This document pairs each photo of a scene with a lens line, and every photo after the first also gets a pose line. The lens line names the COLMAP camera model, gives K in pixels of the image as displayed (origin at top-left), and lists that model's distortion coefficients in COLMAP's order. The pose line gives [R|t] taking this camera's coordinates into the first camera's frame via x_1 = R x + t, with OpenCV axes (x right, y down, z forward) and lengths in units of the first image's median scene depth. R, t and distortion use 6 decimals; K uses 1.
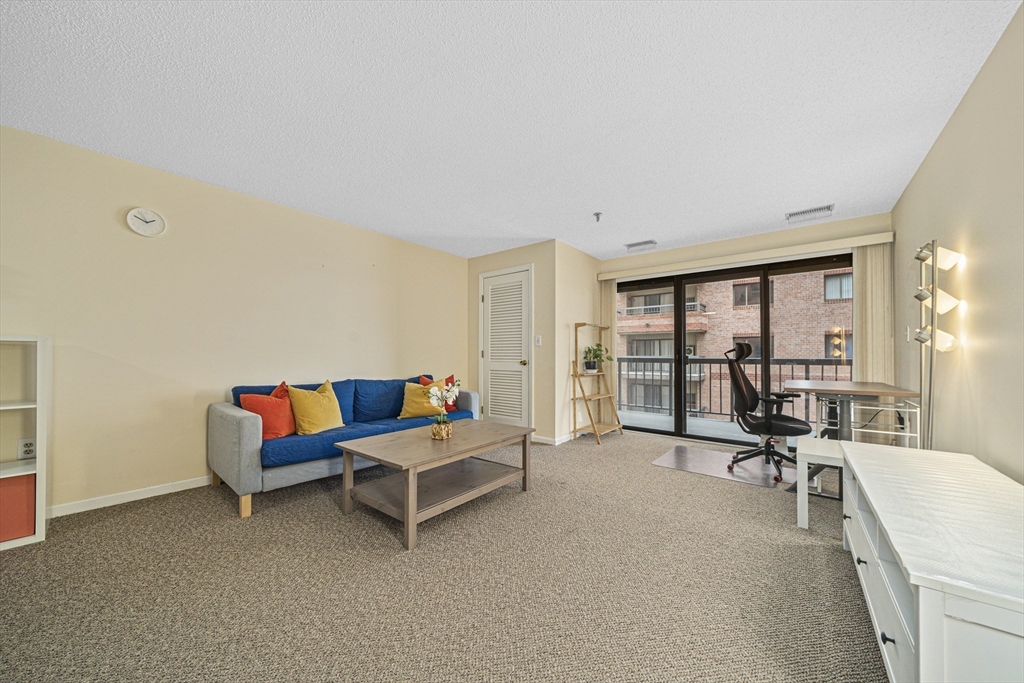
lens RADIAL K [[356.1, 0, 516.4], [0, 356.1, 350.2], [0, 0, 1]] dist [-0.007132, 0.000177]
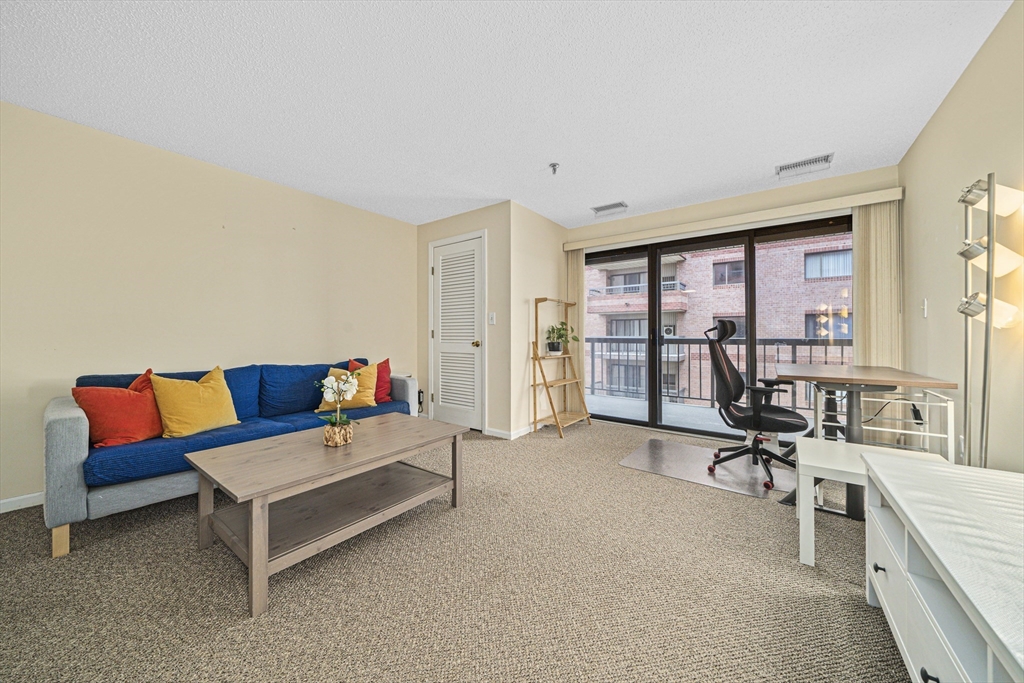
lens RADIAL K [[356.1, 0, 508.0], [0, 356.1, 332.0], [0, 0, 1]] dist [-0.007132, 0.000177]
pose [[0.999698, -0.001917, 0.024483, 0.098068], [0.001829, 0.999992, 0.003607, 0.003840], [-0.024490, -0.003561, 0.999694, 0.167190]]
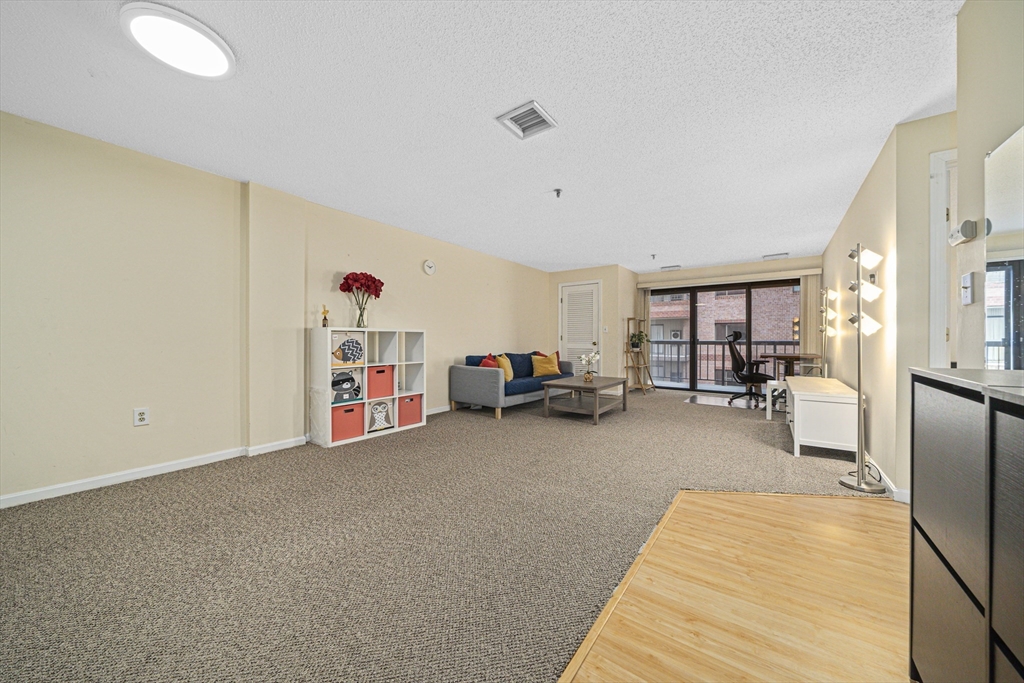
lens RADIAL K [[356.1, 0, 505.4], [0, 356.1, 340.8], [0, 0, 1]] dist [-0.007132, 0.000177]
pose [[0.999597, -0.001121, 0.028375, -0.522208], [0.000595, 0.999828, 0.018559, -0.007015], [-0.028391, -0.018535, 0.999425, -0.675363]]
